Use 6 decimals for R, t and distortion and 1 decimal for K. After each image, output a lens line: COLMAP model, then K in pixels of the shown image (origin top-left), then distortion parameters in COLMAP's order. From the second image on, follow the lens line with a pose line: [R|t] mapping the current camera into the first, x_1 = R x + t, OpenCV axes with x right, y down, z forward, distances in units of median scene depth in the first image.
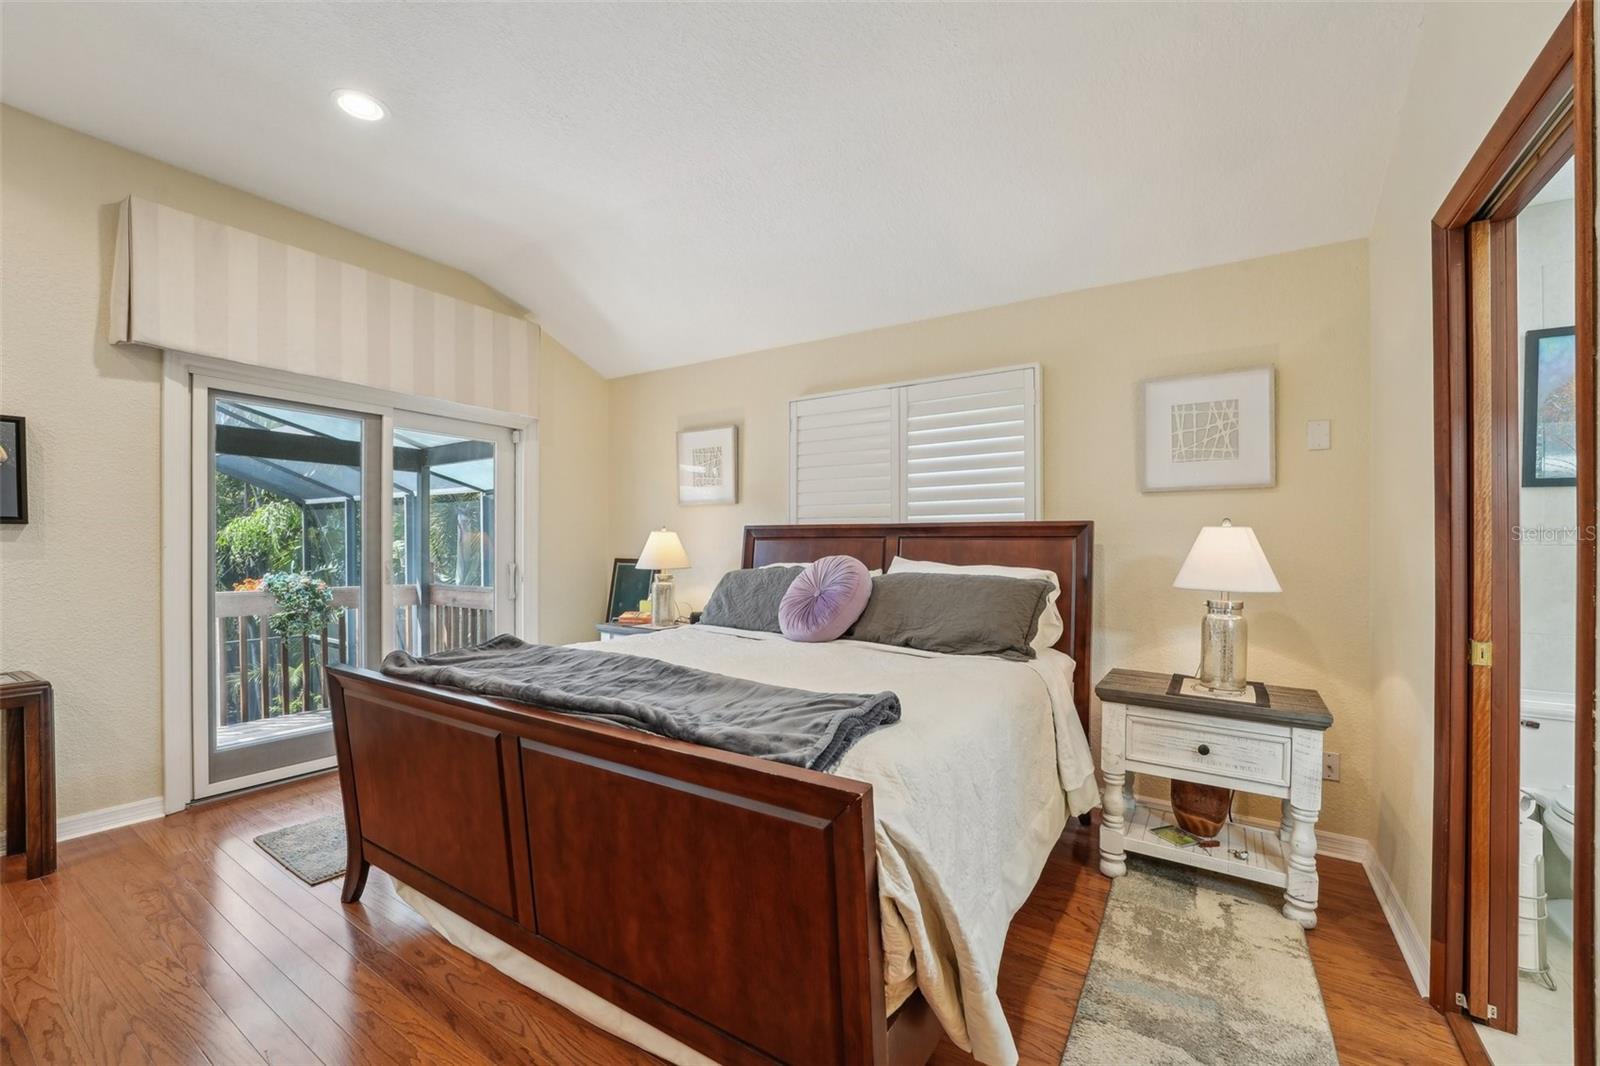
lens RADIAL K [[657.3, 0, 788.5], [0, 657.3, 544.0], [0, 0, 1]] dist [-0.030525, 0.005116]
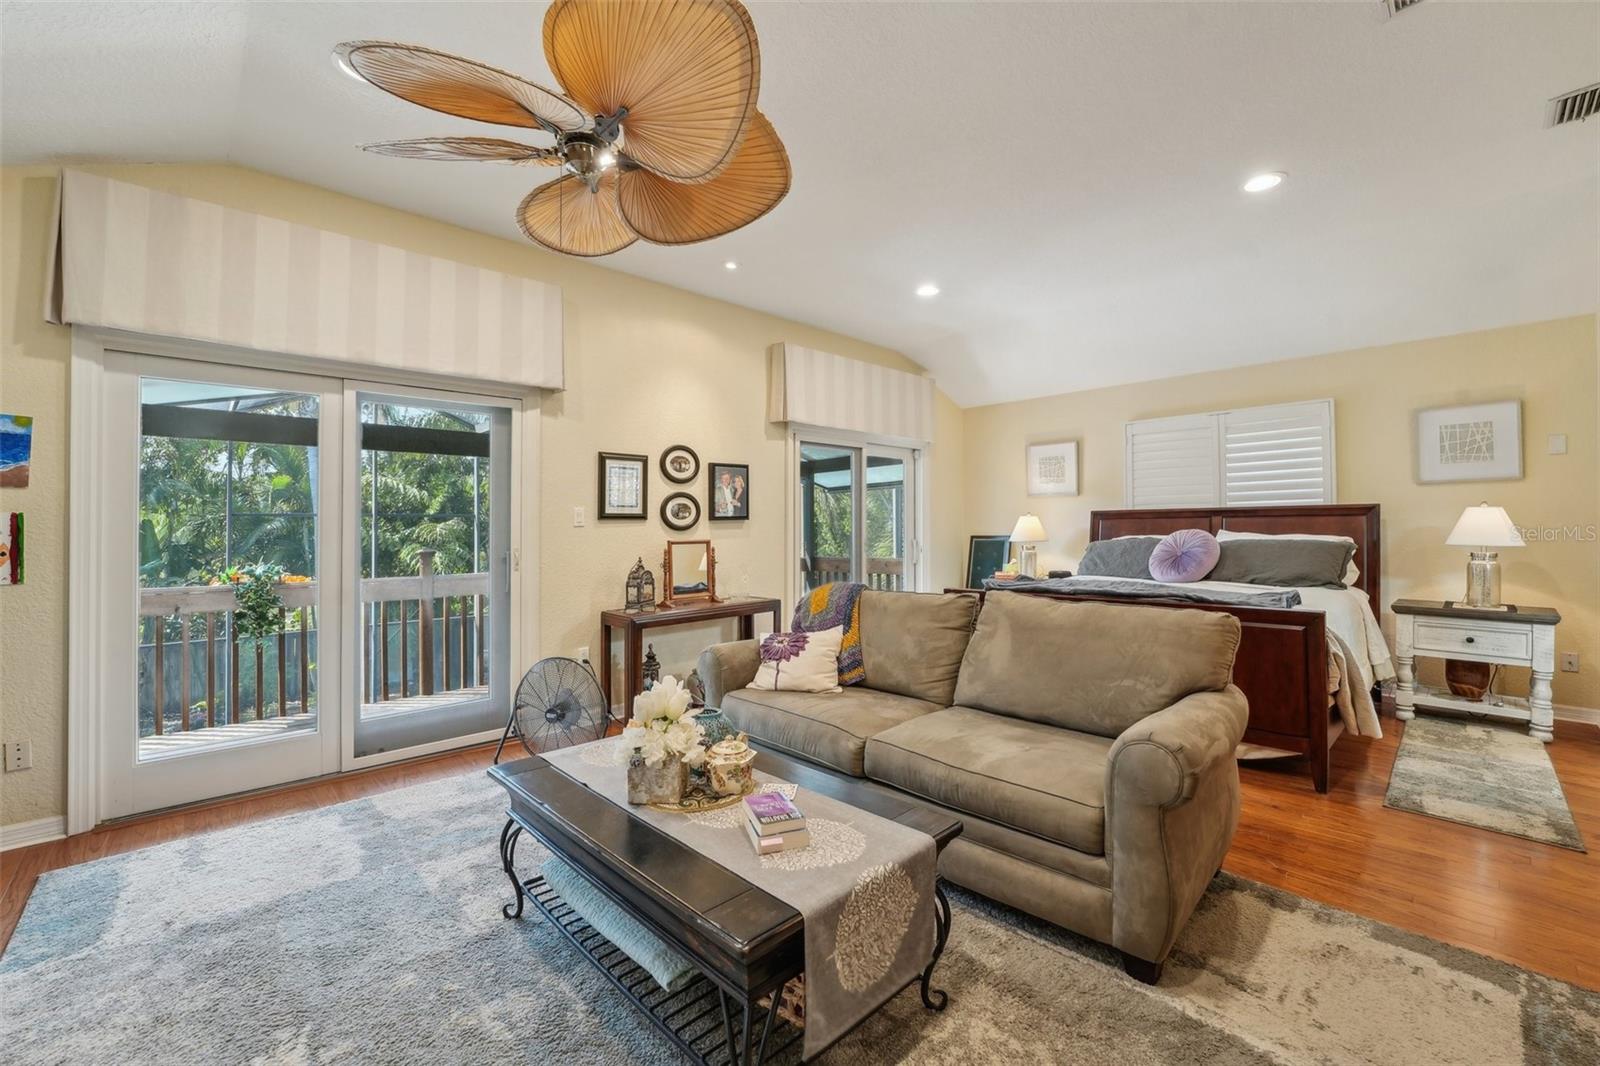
lens RADIAL K [[657.3, 0, 790.8], [0, 657.3, 528.7], [0, 0, 1]] dist [-0.030525, 0.005116]
pose [[0.971900, -0.016713, -0.234801, -0.553774], [0.017774, 0.999839, 0.002404, -0.005108], [0.234723, -0.006510, 0.972041, -0.834175]]
